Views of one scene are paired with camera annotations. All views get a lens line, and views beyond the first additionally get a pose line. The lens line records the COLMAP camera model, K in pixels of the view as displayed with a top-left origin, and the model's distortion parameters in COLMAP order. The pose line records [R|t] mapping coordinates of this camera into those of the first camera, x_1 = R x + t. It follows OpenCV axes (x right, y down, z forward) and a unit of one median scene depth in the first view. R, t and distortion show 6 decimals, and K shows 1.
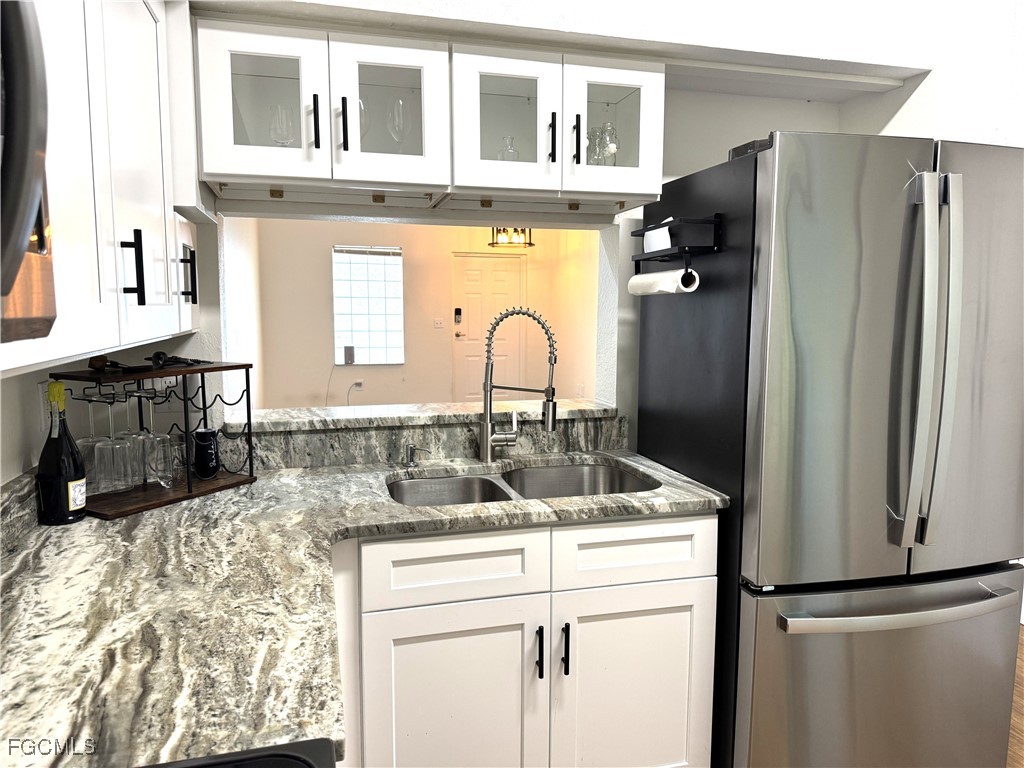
lens RADIAL K [[721.1, 0, 517.7], [0, 721.1, 385.0], [0, 0, 1]] dist [0.047390, -0.057057]
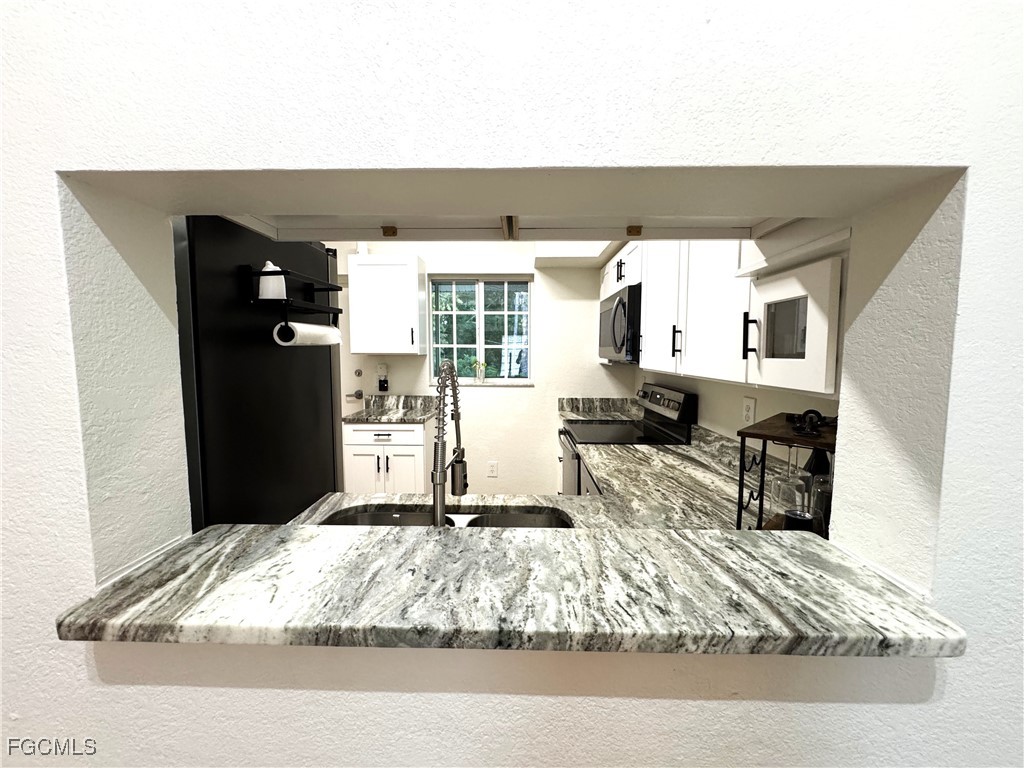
lens RADIAL K [[407.9, 0, 513.3], [0, 407.9, 386.5], [0, 0, 1]] dist [-0.002228, 0.000722]
pose [[-0.959455, -0.028953, 0.280371, -0.269634], [0.027464, 0.980374, 0.195223, -0.197298], [-0.280521, 0.195008, -0.939830, 1.649048]]
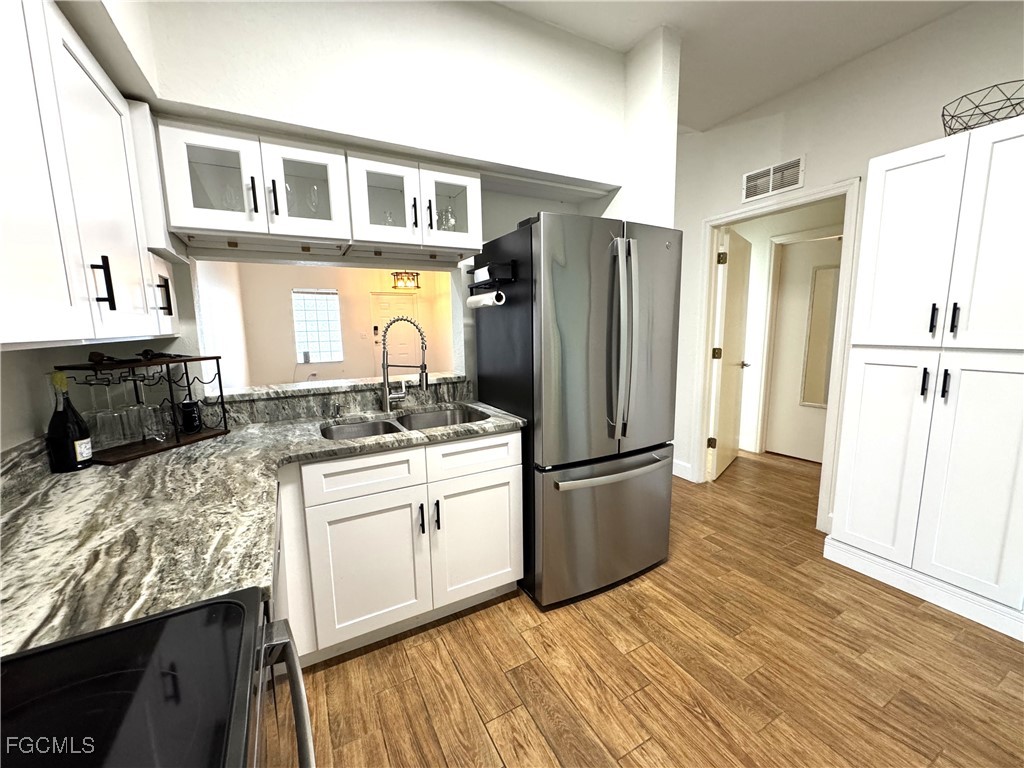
lens RADIAL K [[407.9, 0, 512.5], [0, 407.9, 383.2], [0, 0, 1]] dist [-0.002228, 0.000722]
pose [[0.973225, -0.052329, 0.223820, 0.038681], [0.045298, 0.998309, 0.036438, 0.026440], [-0.225348, -0.025324, 0.973949, 0.031654]]
